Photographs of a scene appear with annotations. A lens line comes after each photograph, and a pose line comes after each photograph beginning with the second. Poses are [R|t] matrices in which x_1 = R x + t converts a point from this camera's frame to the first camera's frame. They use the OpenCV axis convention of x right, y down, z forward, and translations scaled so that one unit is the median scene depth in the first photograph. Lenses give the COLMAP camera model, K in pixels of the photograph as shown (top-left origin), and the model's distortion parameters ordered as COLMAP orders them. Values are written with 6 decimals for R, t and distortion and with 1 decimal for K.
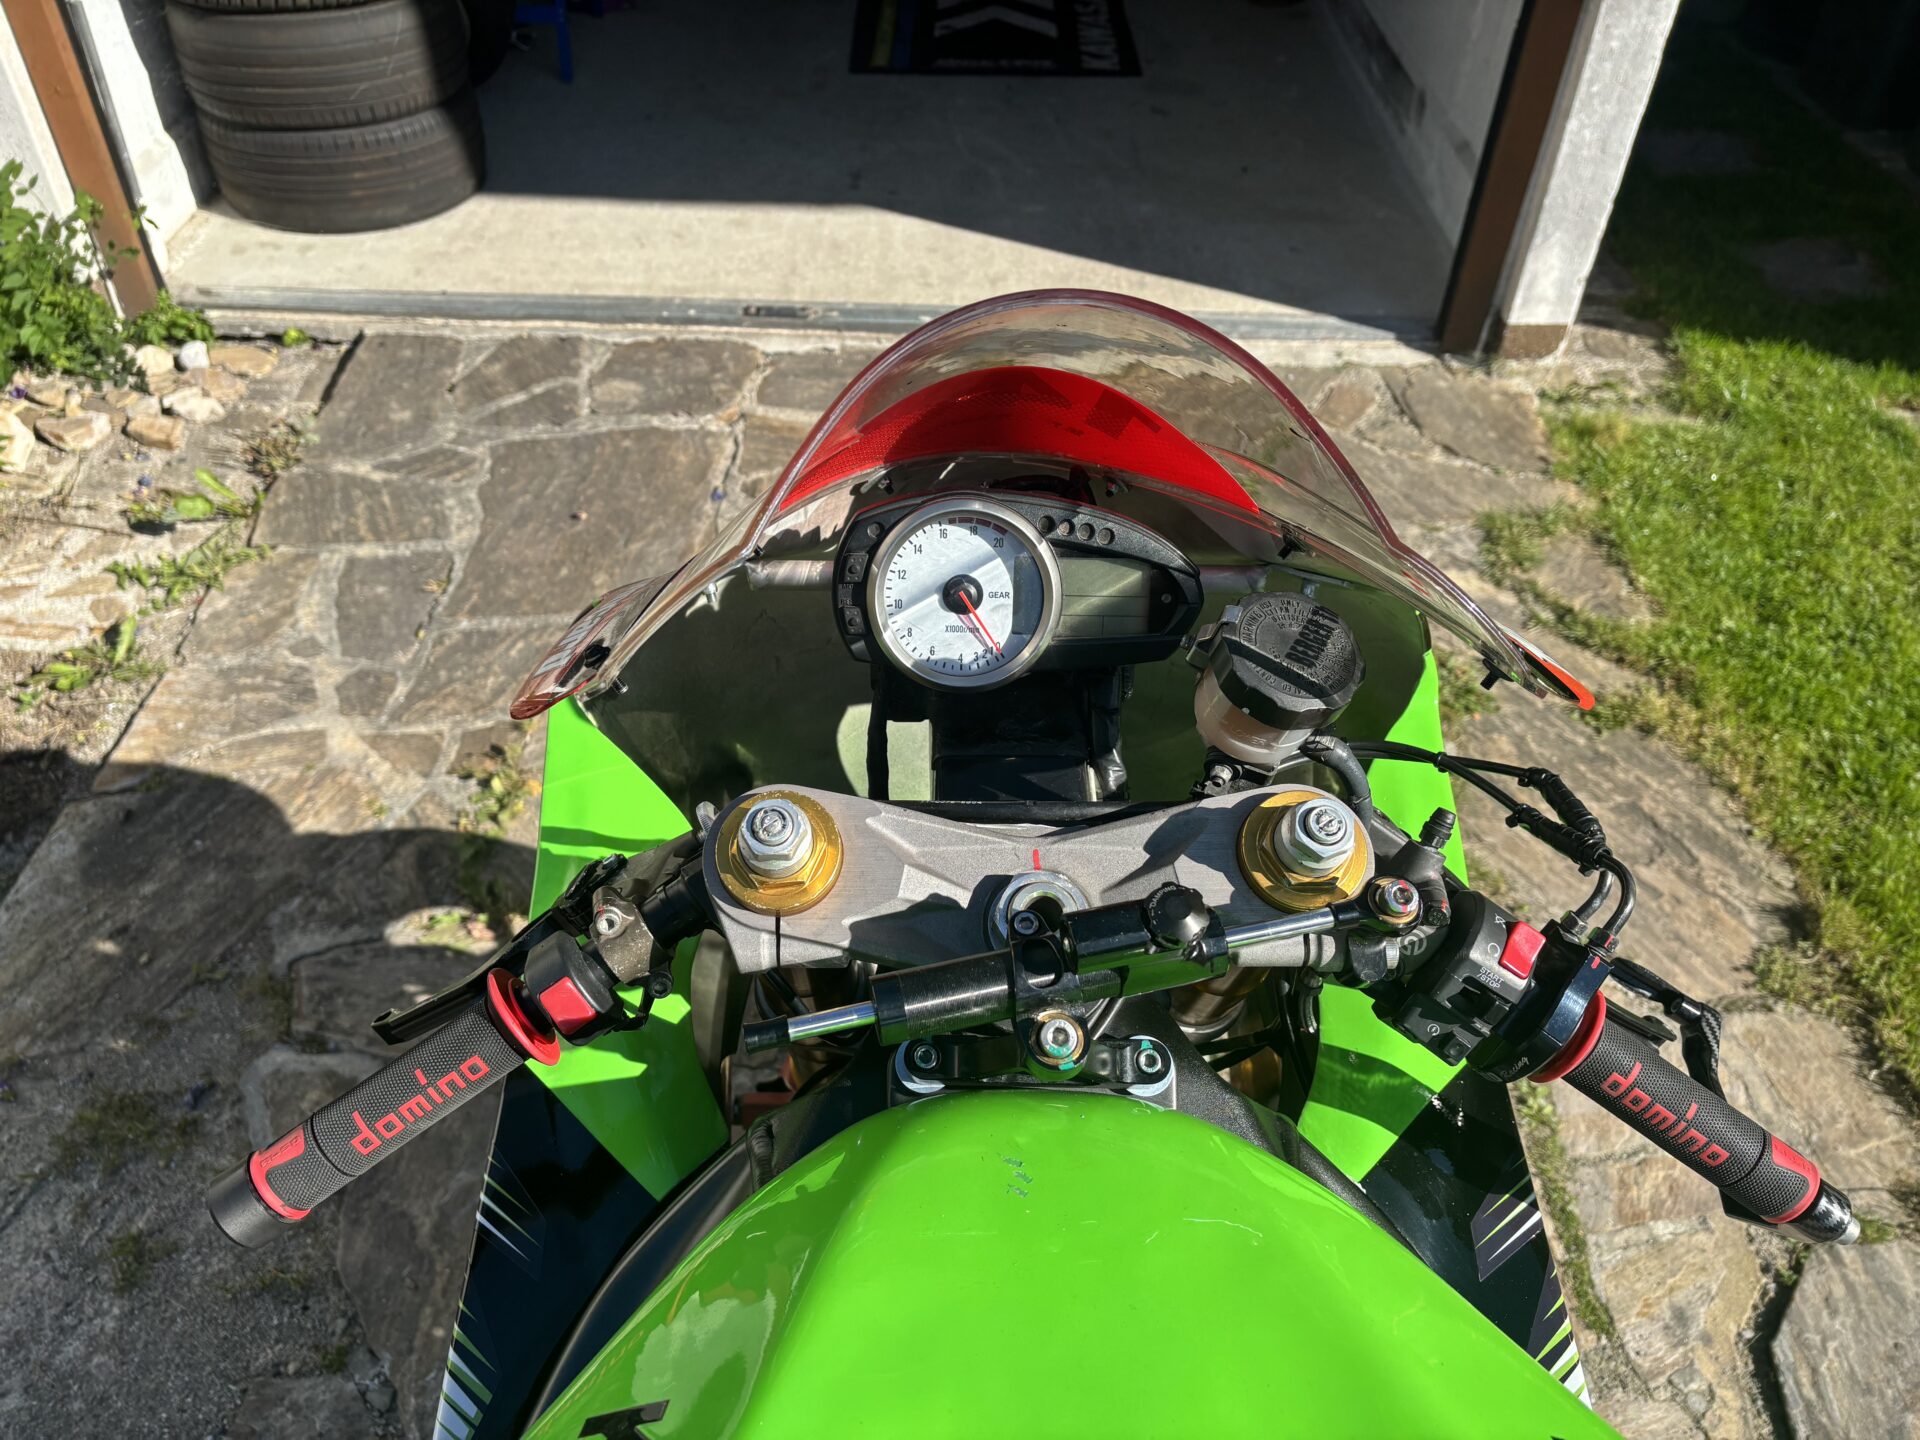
lens RADIAL K [[1460.6, 0, 962.1], [0, 1460.6, 725.3], [0, 0, 1]] dist [0.038263, -0.028125]
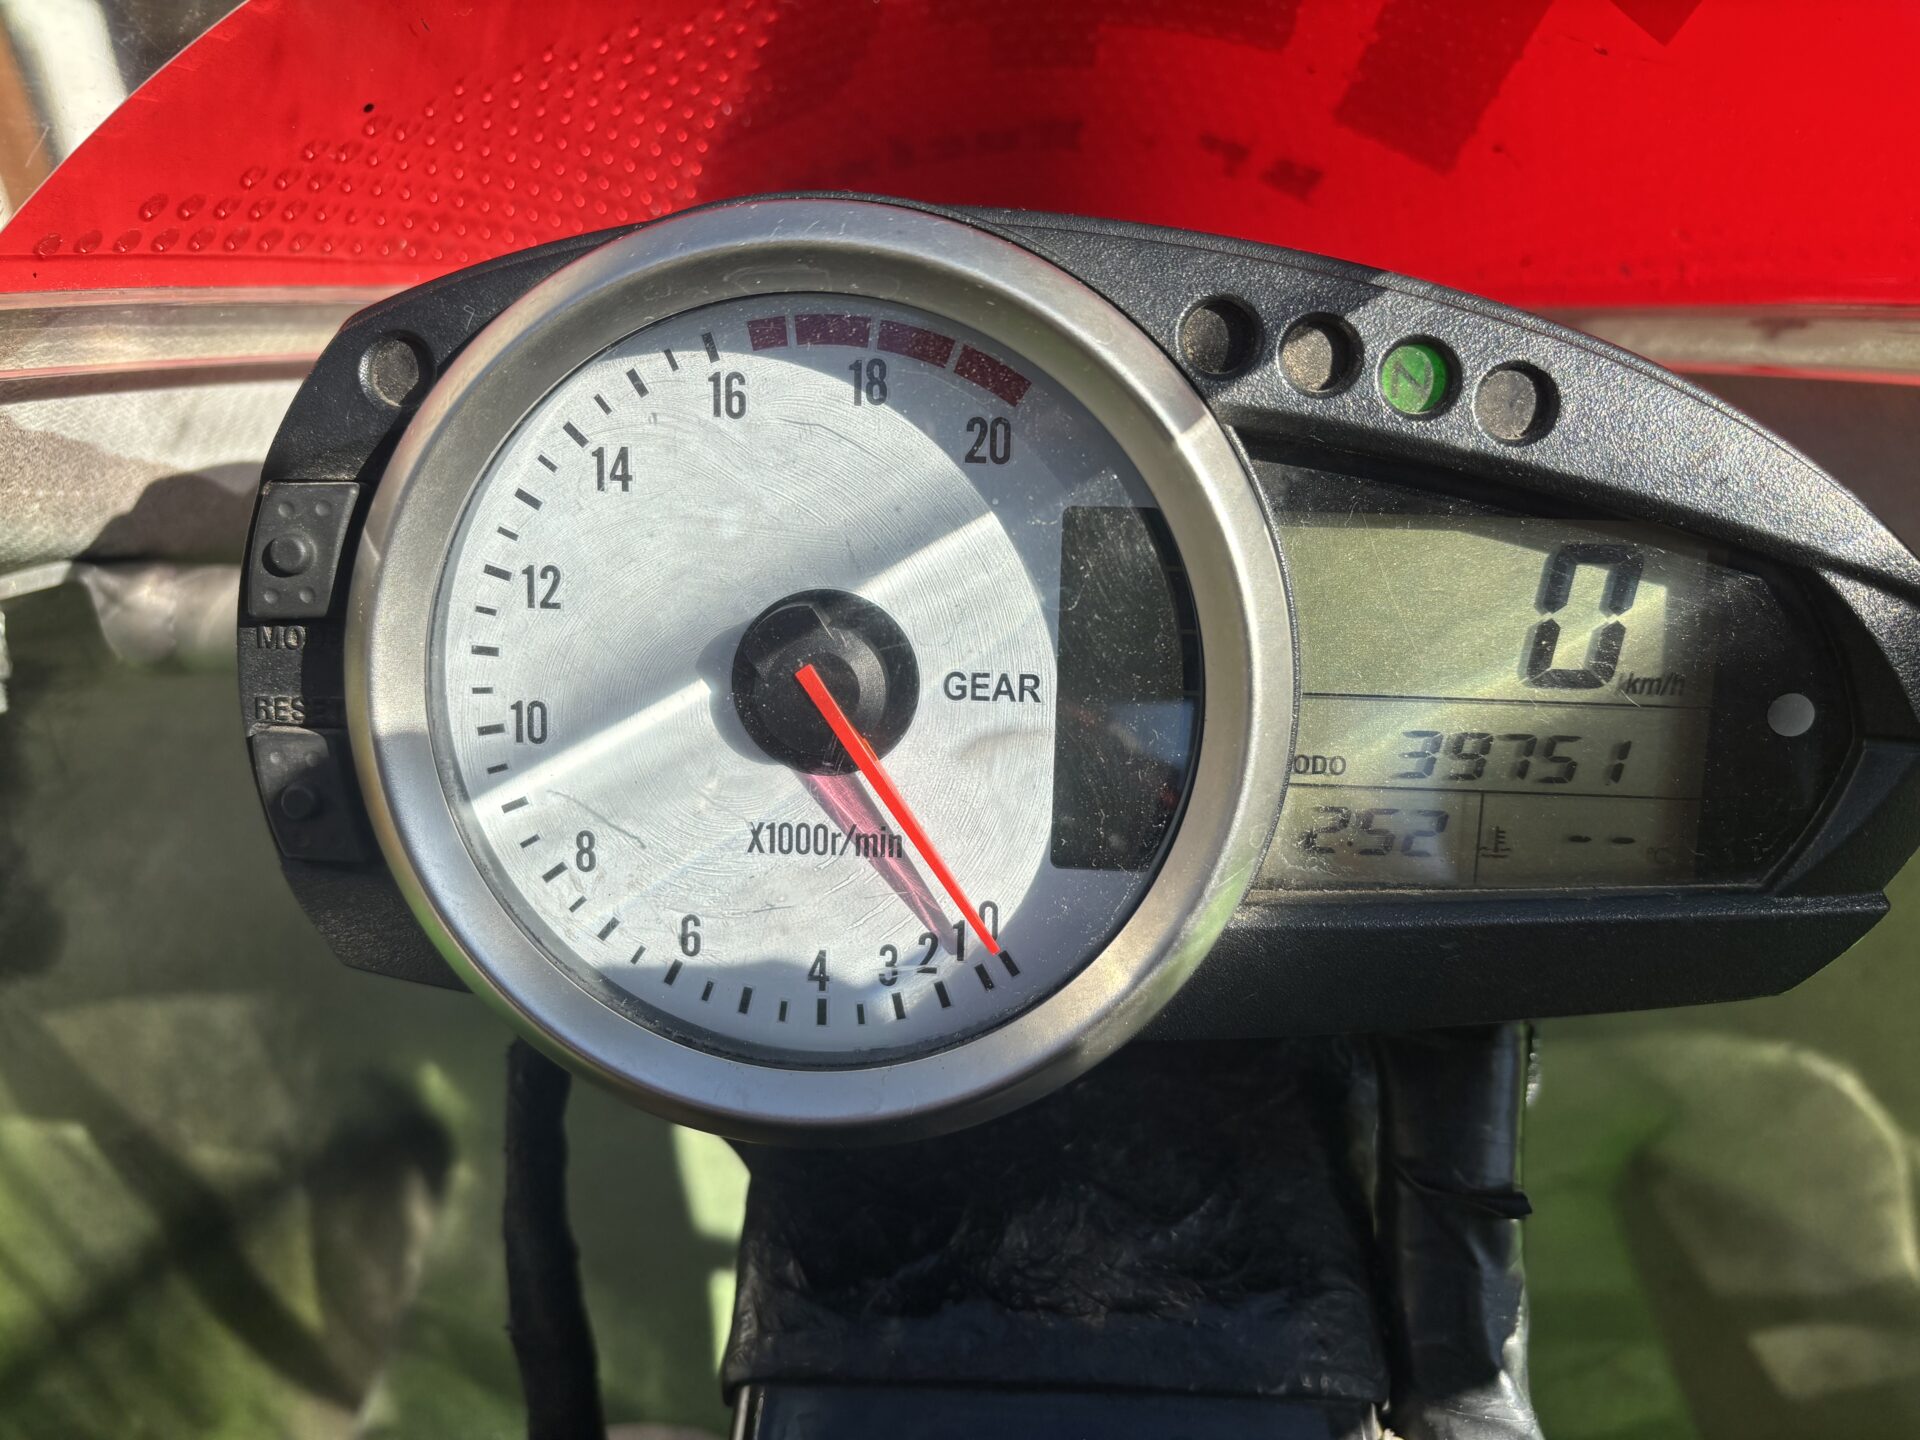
lens RADIAL K [[1460.6, 0, 952.7], [0, 1460.6, 720.1], [0, 0, 1]] dist [0.038263, -0.028125]
pose [[0.995207, 0.012950, -0.096928, 0.040688], [-0.022314, 0.995115, -0.096163, -0.063512], [0.095209, 0.097865, 0.990635, 0.788536]]
